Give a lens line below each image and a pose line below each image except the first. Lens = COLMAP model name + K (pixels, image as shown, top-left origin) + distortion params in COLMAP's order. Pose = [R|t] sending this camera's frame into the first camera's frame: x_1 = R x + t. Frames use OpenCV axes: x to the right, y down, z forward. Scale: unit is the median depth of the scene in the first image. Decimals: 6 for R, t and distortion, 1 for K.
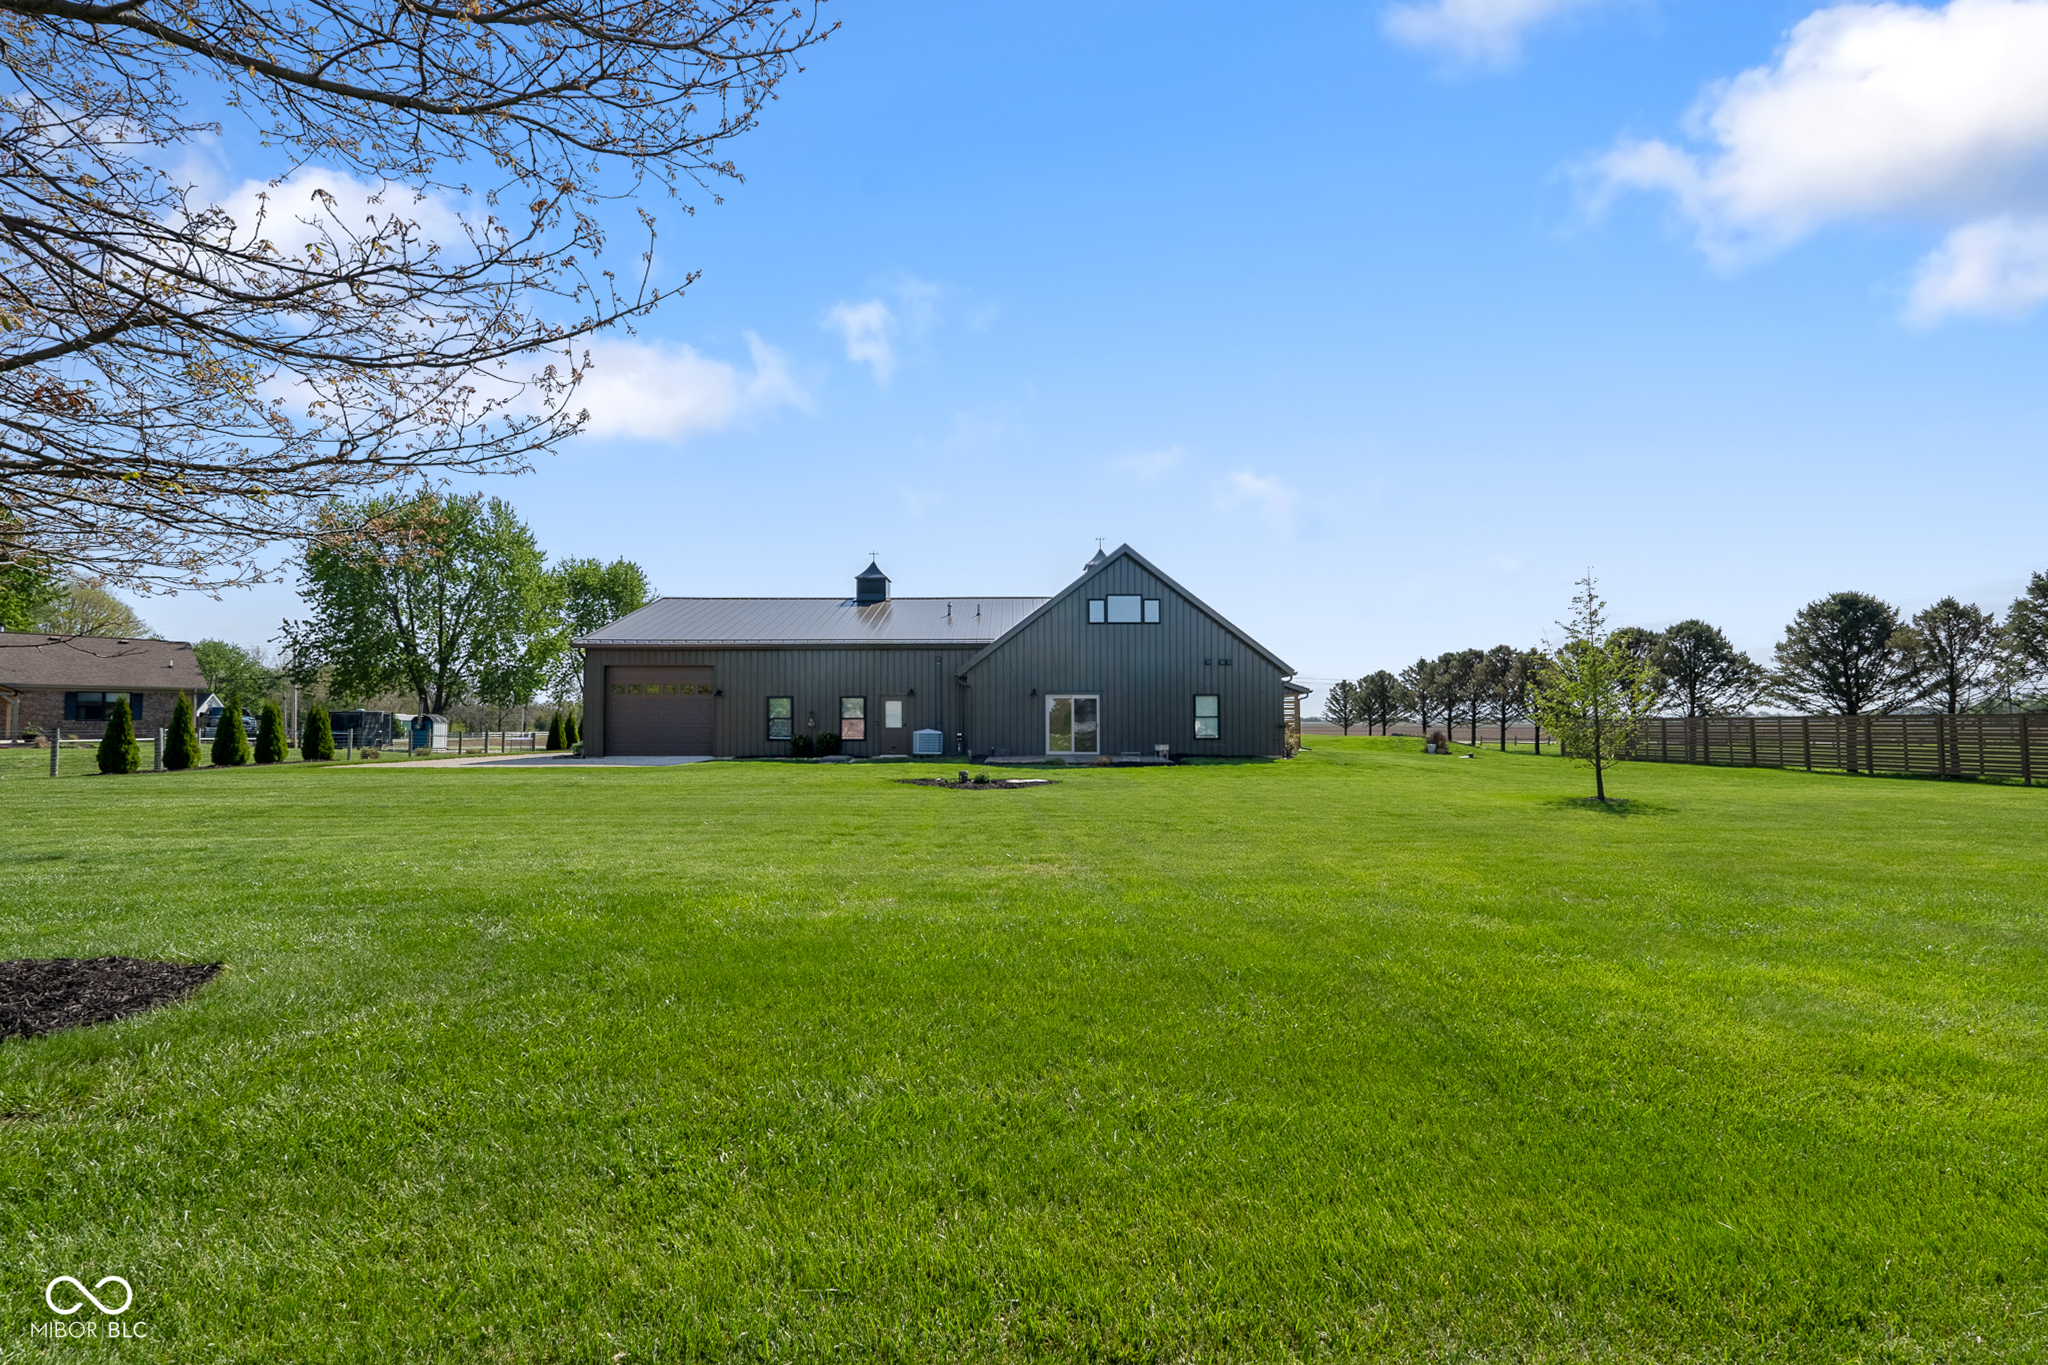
lens RADIAL K [[956.3, 0, 1012.4], [0, 956.3, 710.1], [0, 0, 1]] dist [-0.006732, -0.000516]
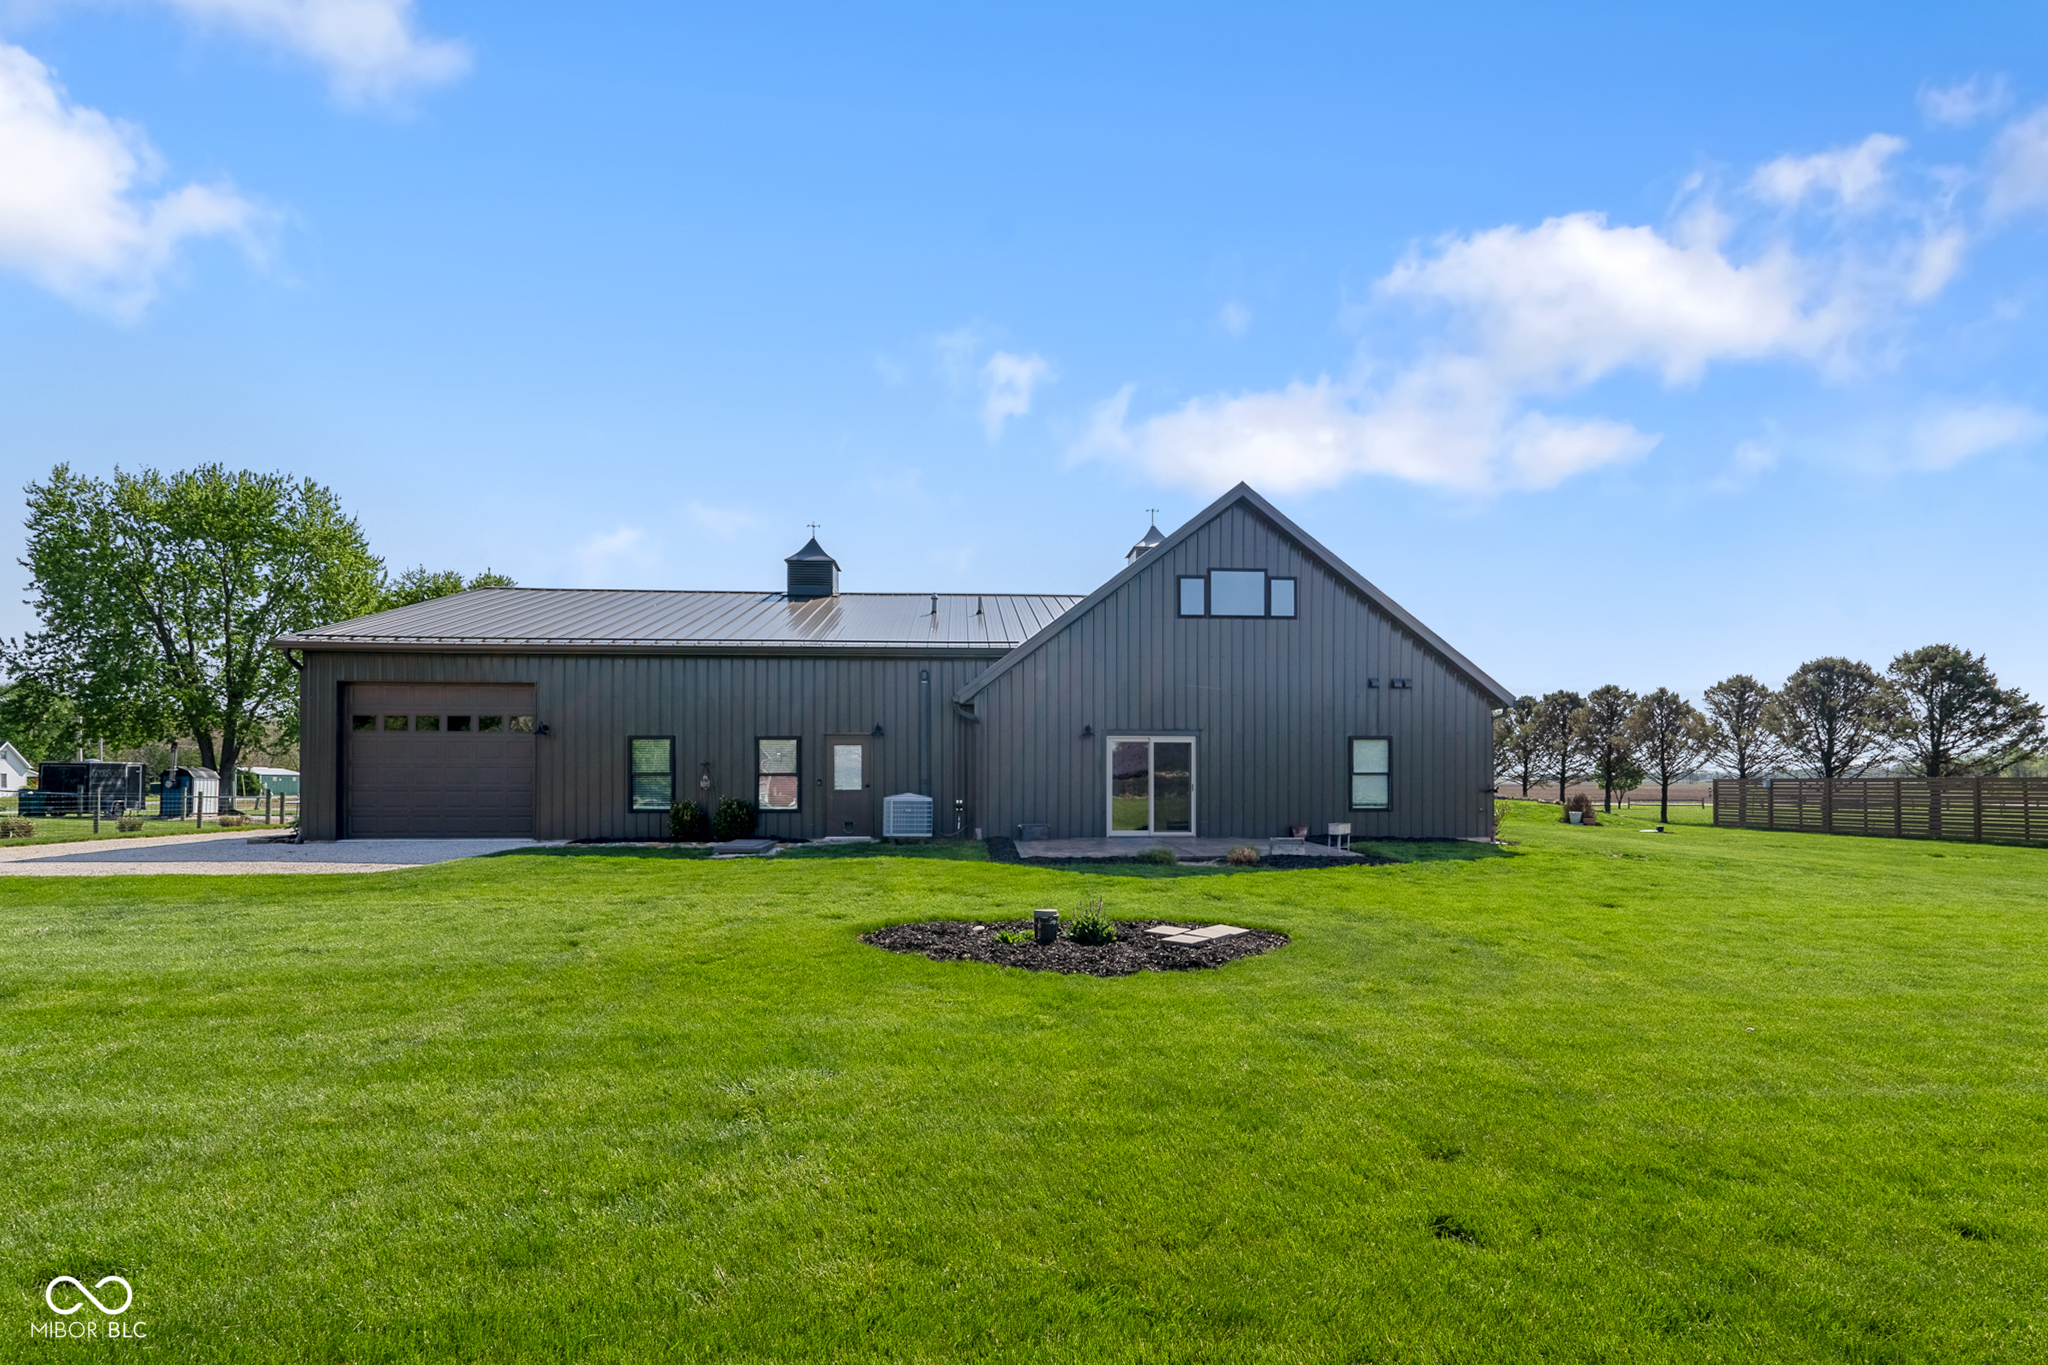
lens RADIAL K [[980.9, 0, 1023.9], [0, 980.9, 771.6], [0, 0, 1]] dist [-0.017586, 0.000178]
pose [[0.997437, 0.003582, 0.071462, -0.059141], [-0.003870, 0.999985, 0.003898, 0.004154], [-0.071447, -0.004165, 0.997436, 0.387634]]
